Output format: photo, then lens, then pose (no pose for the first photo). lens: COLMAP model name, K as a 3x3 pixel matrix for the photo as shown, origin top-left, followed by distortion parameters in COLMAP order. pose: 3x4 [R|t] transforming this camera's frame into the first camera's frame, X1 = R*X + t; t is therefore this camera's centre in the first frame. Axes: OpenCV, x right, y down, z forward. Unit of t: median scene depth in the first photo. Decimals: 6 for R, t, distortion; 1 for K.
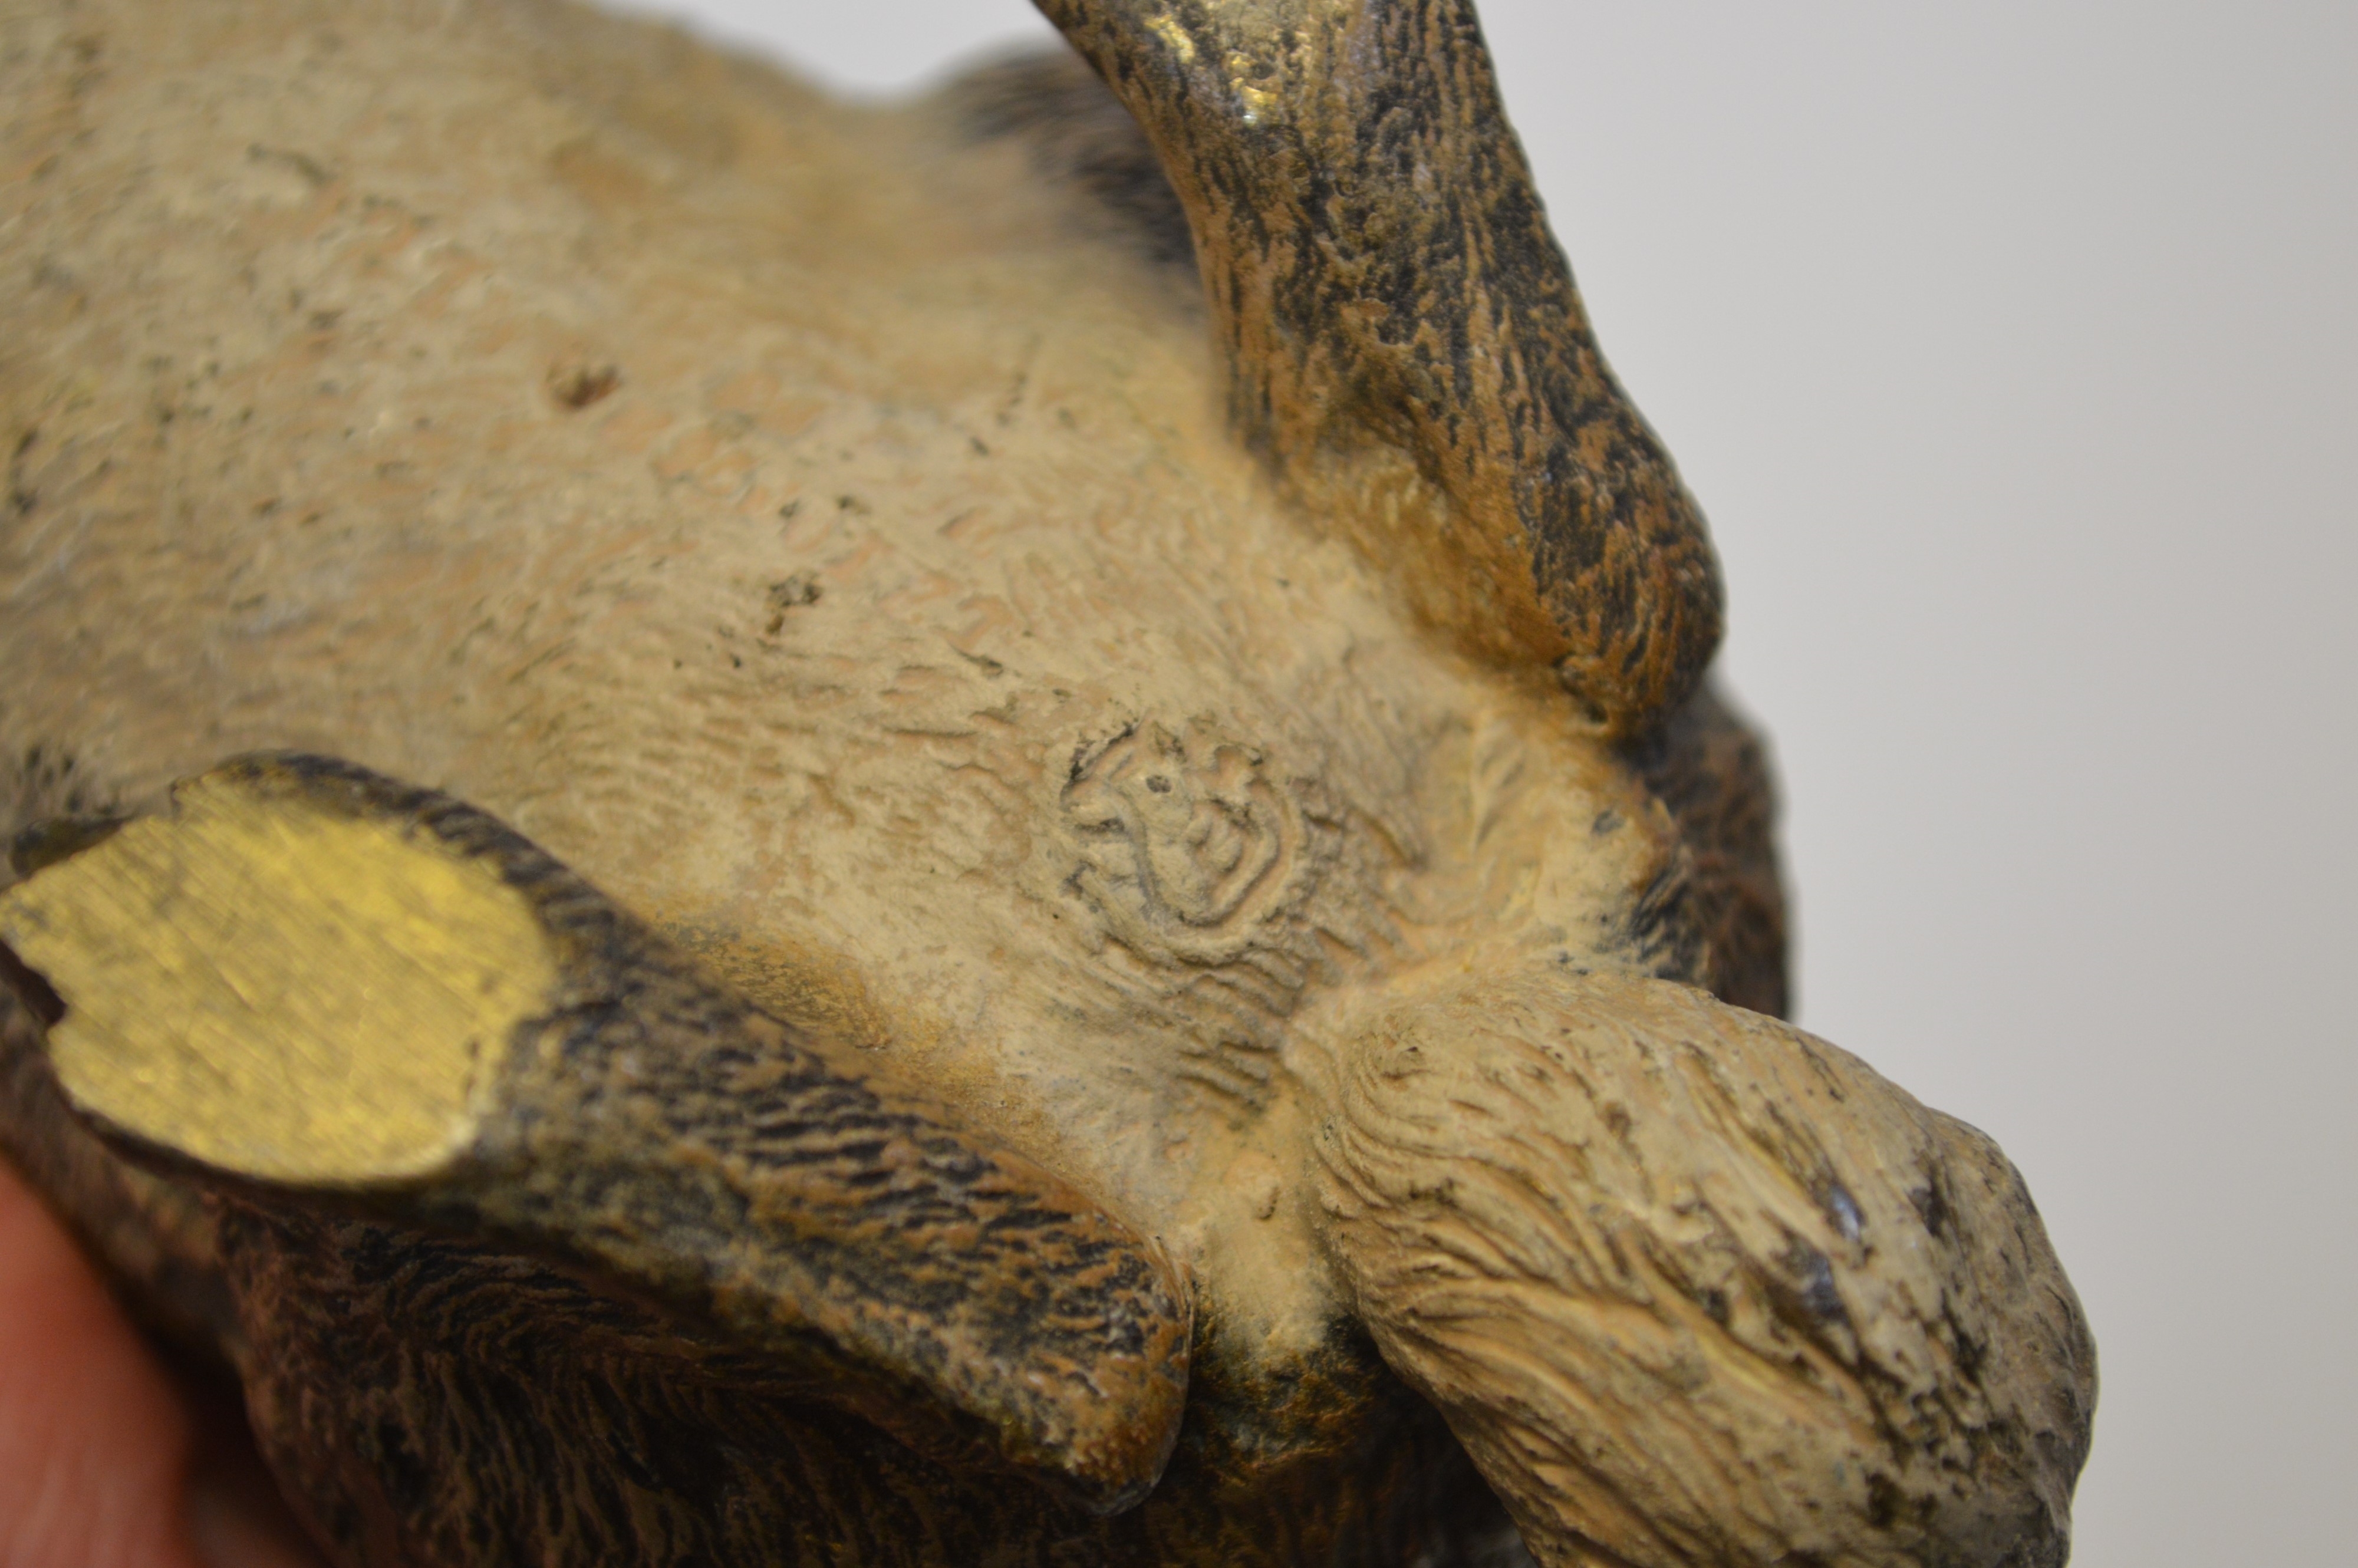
lens RADIAL K [[5345.5, 0, 1180.9], [0, 5345.5, 975.8], [0, 0, 1]] dist [0.084227, -0.670675]
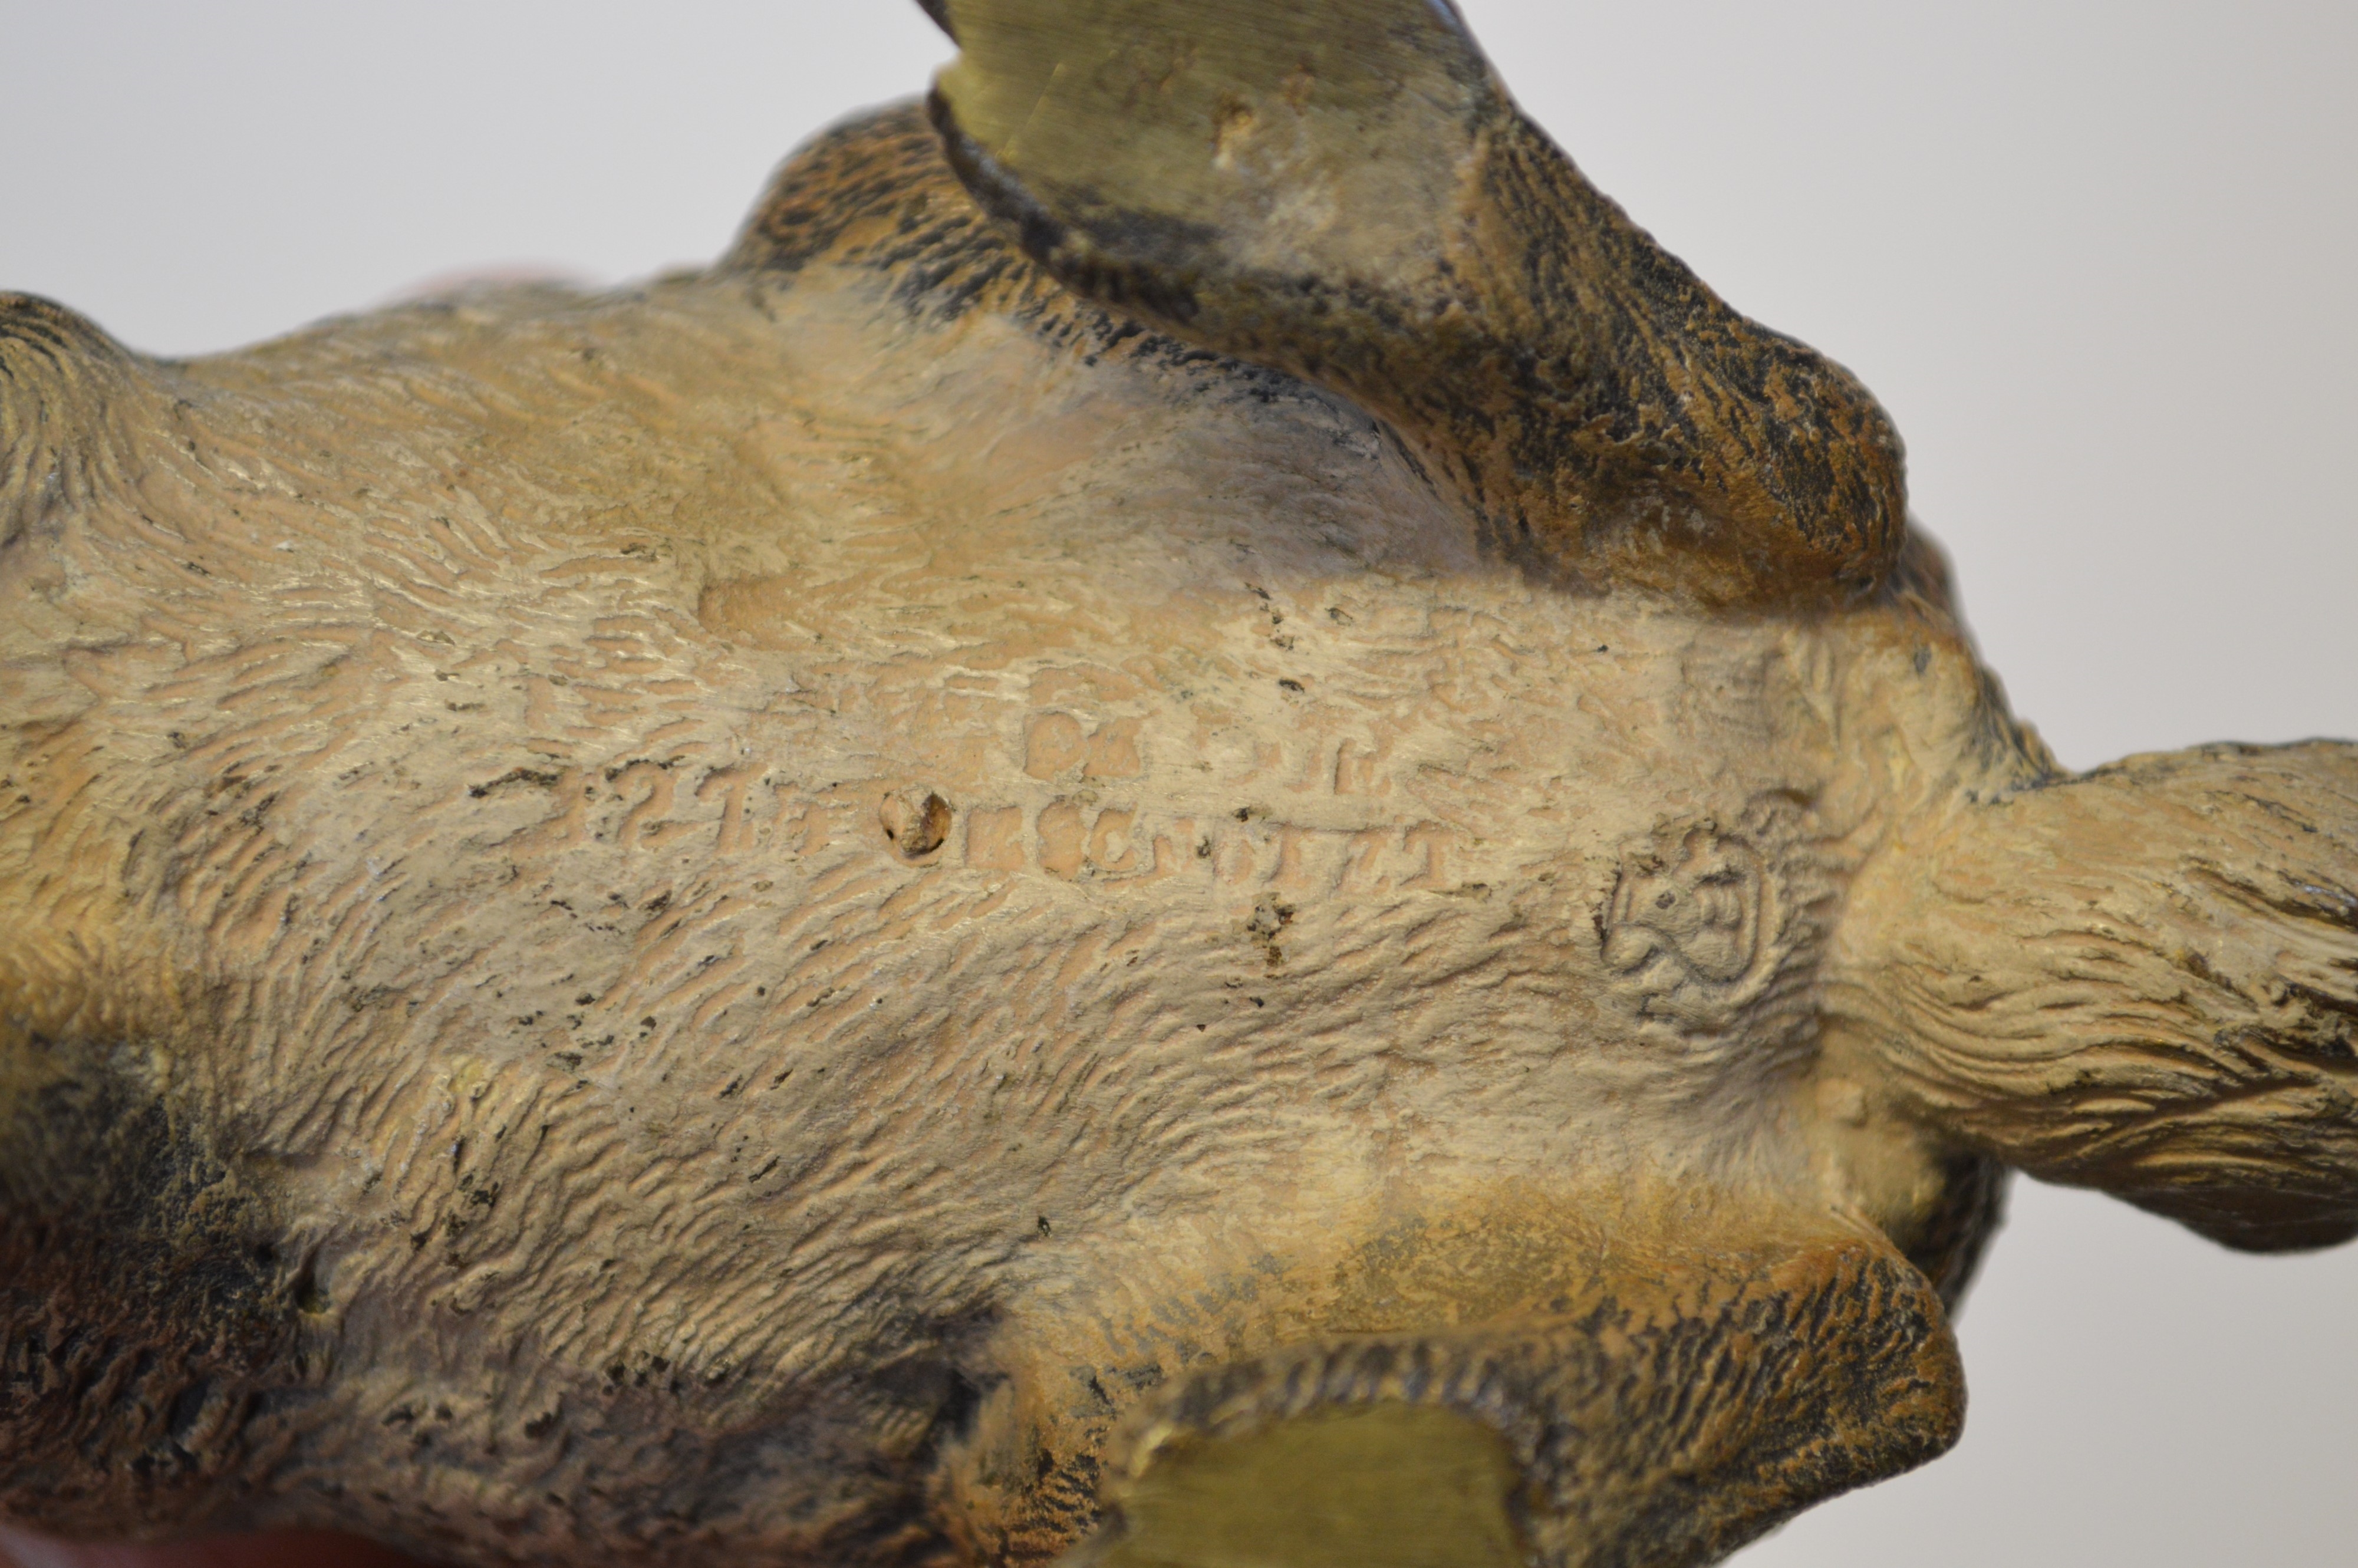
lens RADIAL K [[5345.5, 0, 1180.9], [0, 5345.5, 975.8], [0, 0, 1]] dist [0.084227, -0.670675]
pose [[0.790897, -0.579596, 0.196341, -0.318525], [0.438288, 0.760417, 0.479238, -0.615129], [-0.427066, -0.292974, 0.855442, 0.081861]]
